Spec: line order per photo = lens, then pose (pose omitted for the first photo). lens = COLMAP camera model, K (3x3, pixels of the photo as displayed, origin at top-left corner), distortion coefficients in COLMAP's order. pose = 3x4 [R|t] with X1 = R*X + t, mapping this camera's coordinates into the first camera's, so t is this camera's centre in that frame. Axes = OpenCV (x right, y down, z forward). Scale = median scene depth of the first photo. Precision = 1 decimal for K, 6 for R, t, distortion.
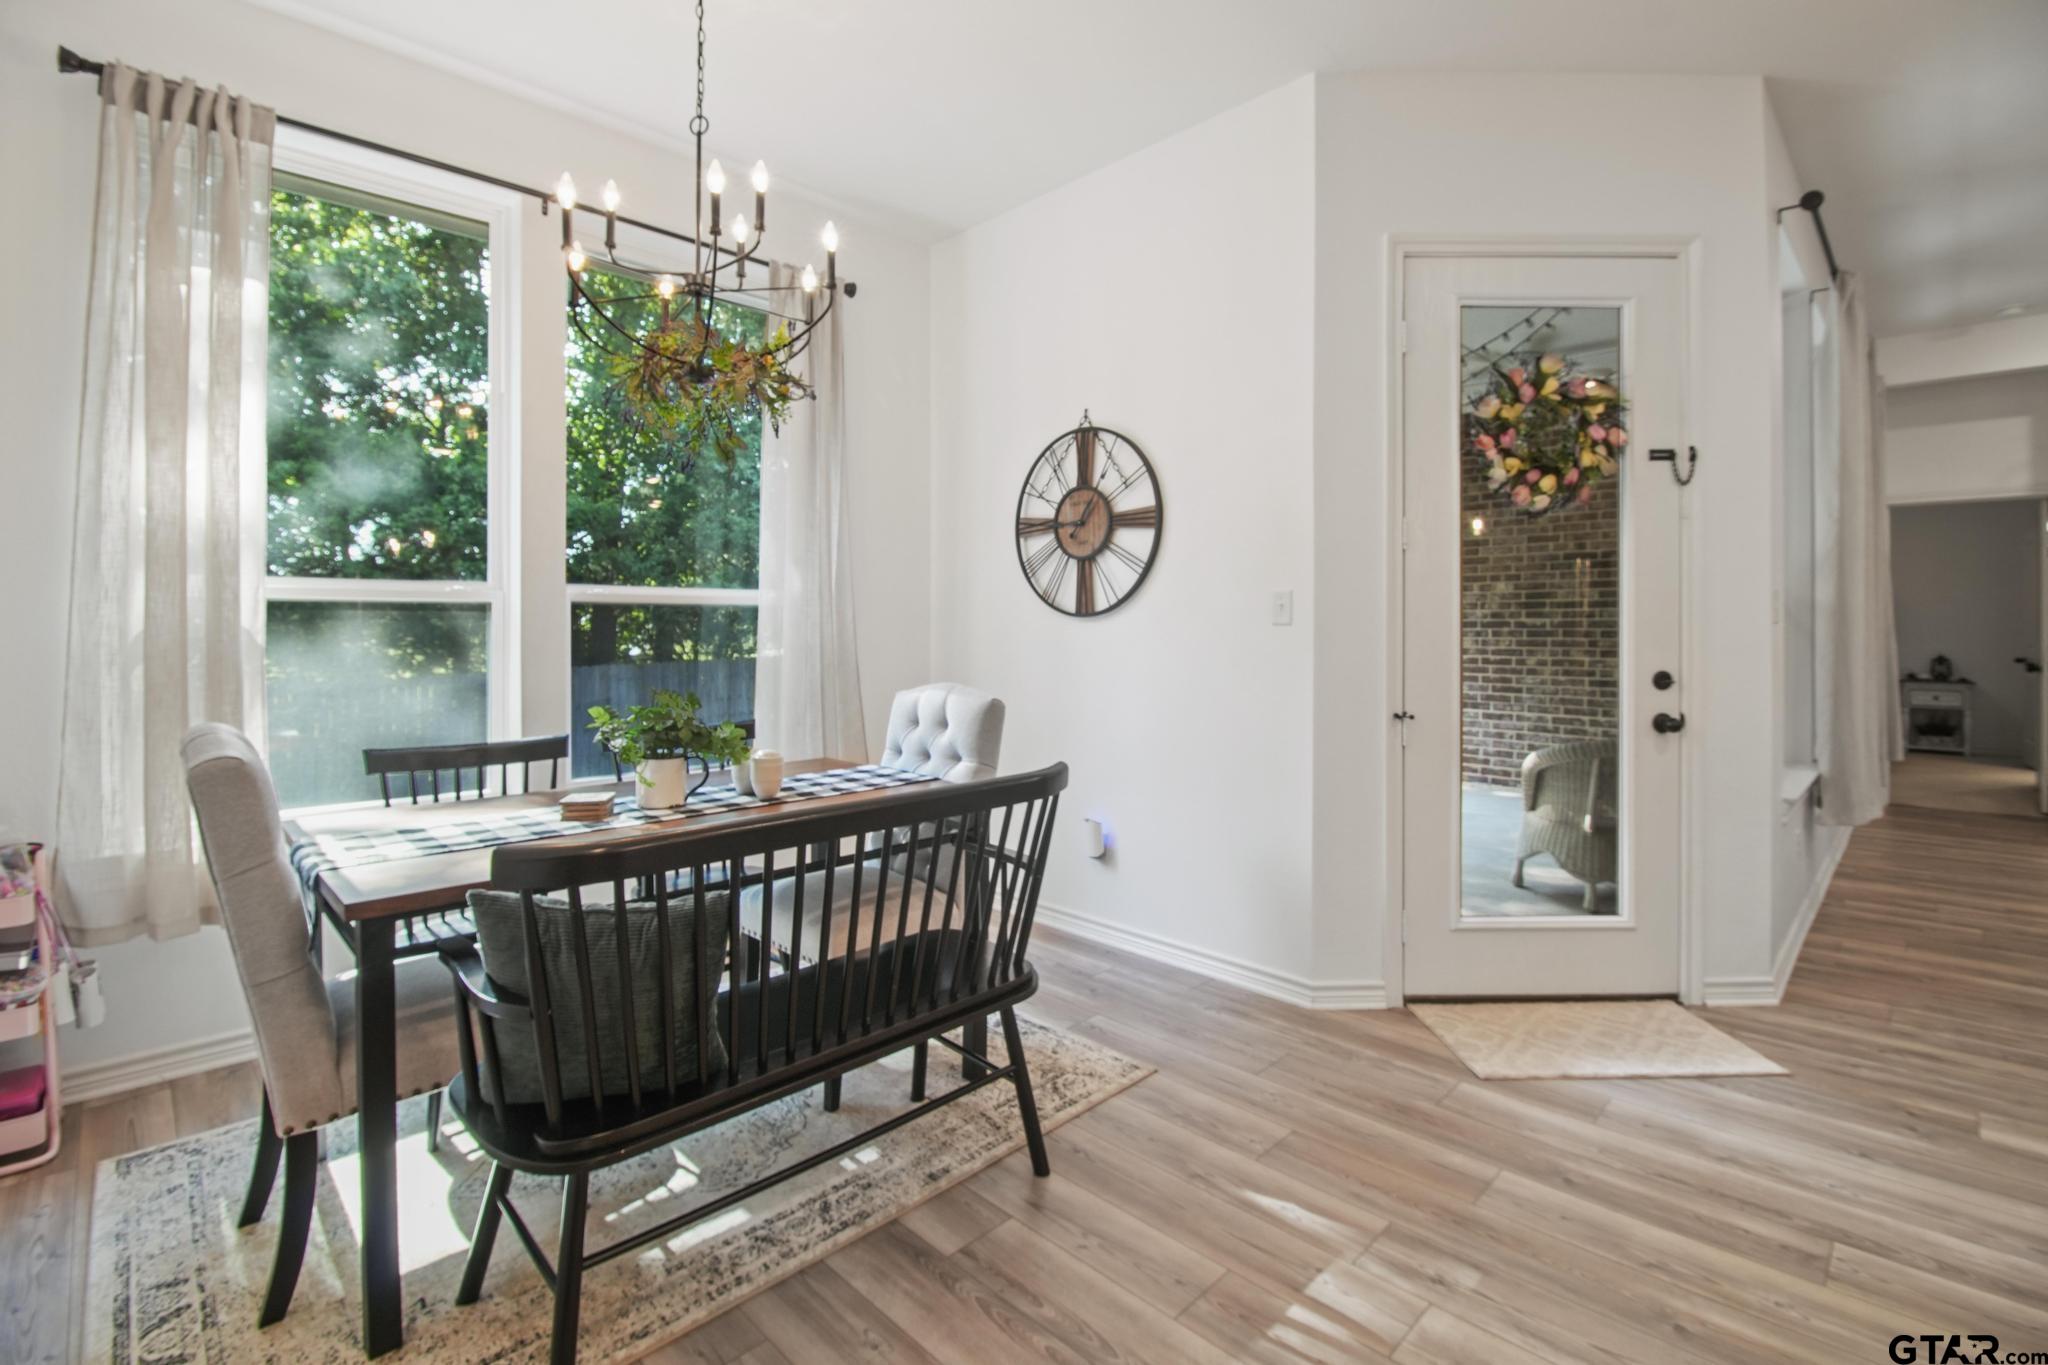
lens RADIAL K [[919.3, 0, 1025.4], [0, 919.3, 621.2], [0, 0, 1]] dist [-0.001627, -0.009592]
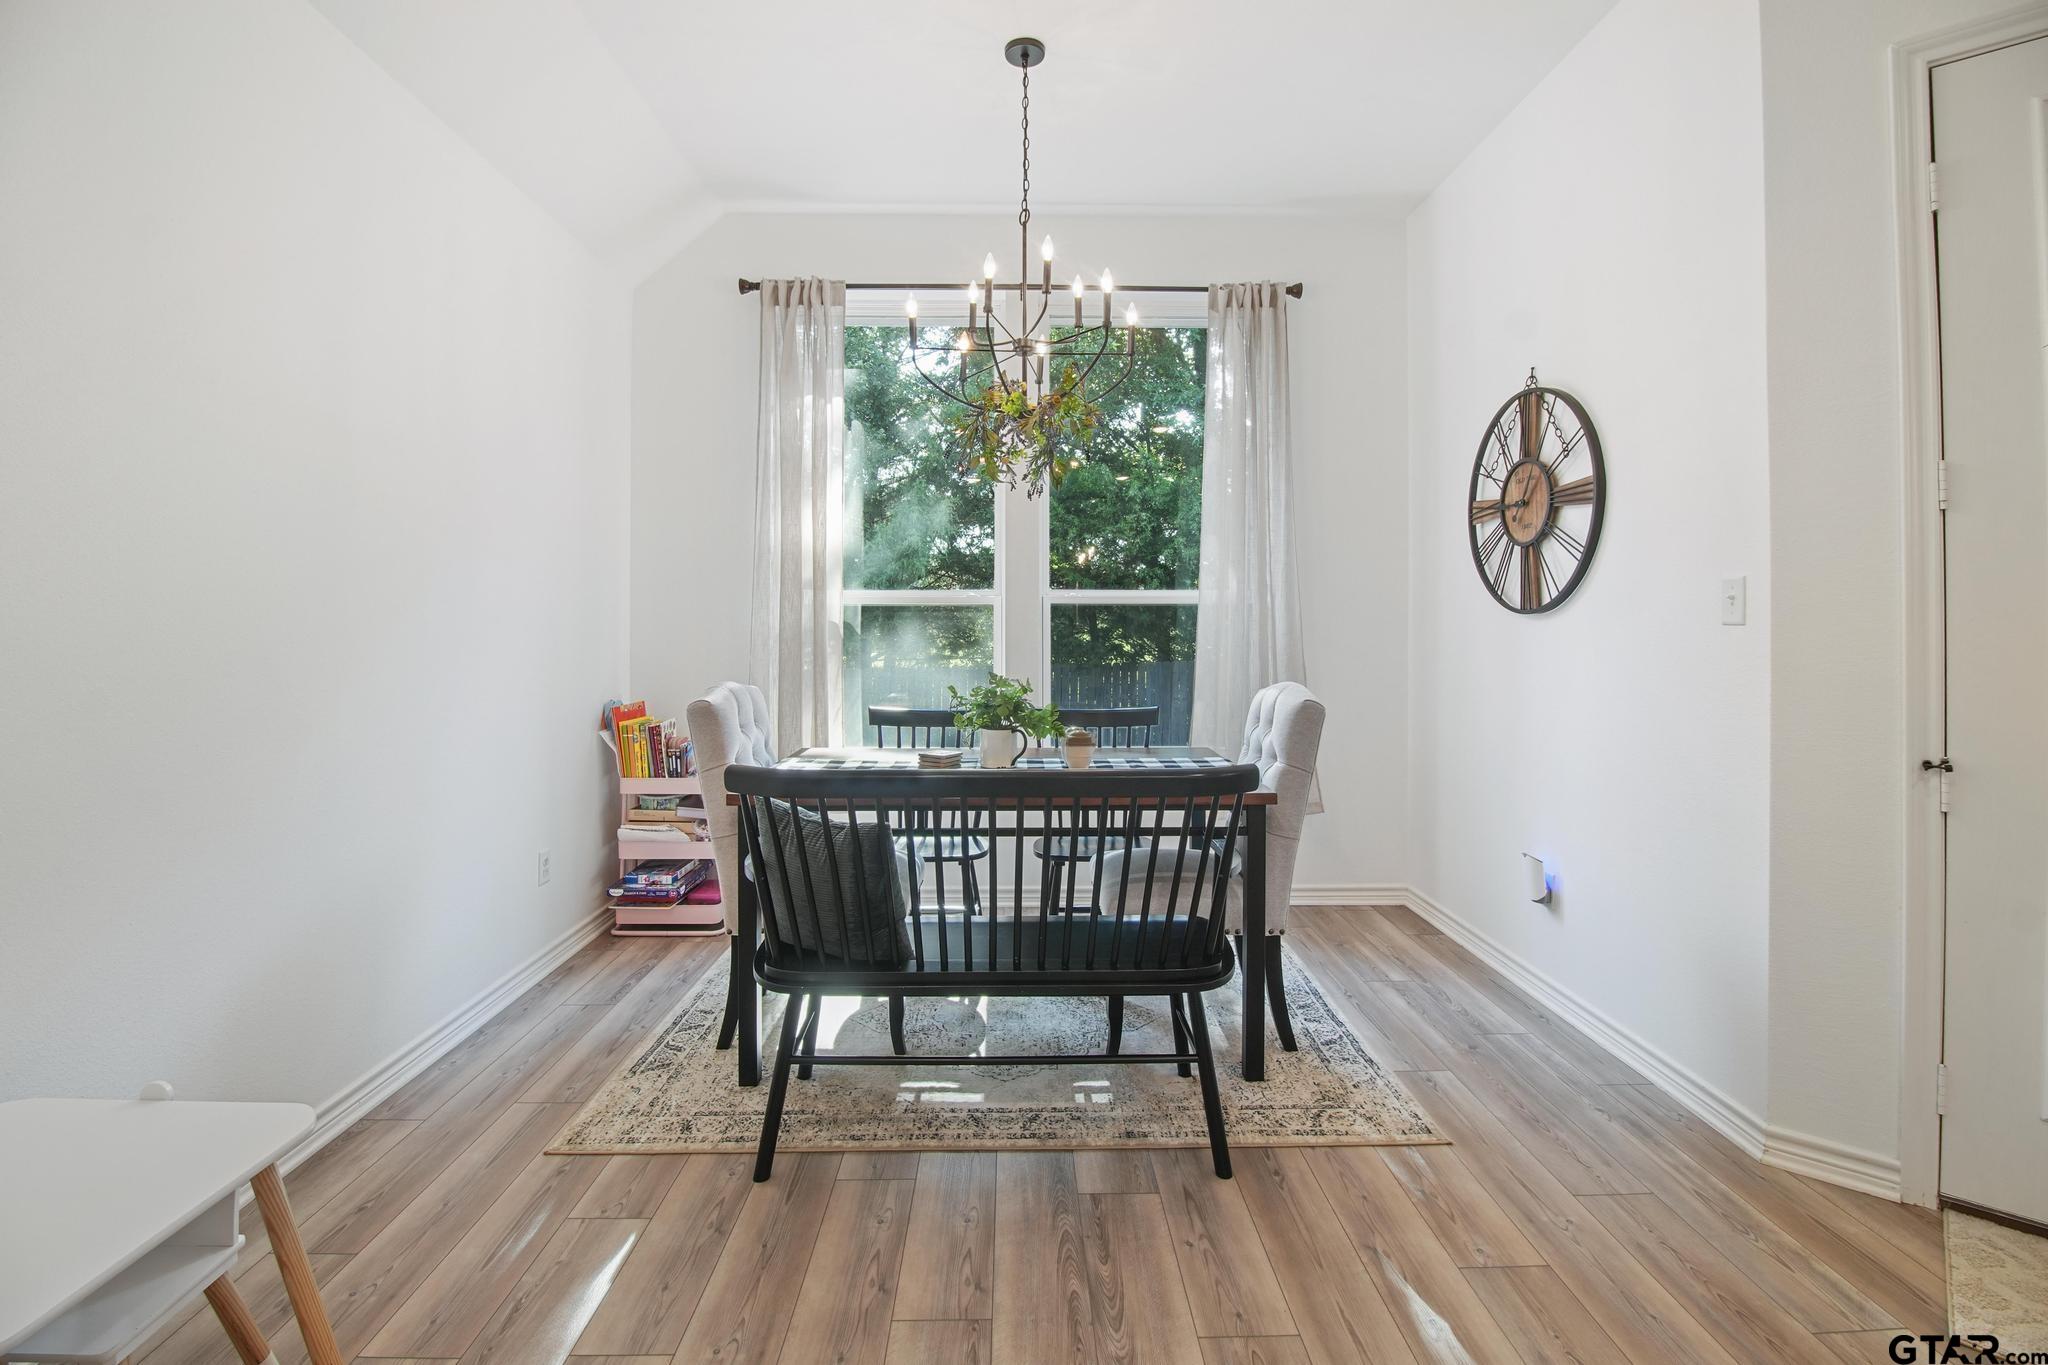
lens RADIAL K [[916.4, 0, 1023.7], [0, 916.4, 612.8], [0, 0, 1]] dist [-0.000003, -0.010140]
pose [[0.724891, -0.004621, -0.688849, 0.384091], [0.001105, 0.999984, -0.005545, -0.001844], [0.688863, 0.003258, 0.724884, 0.090705]]
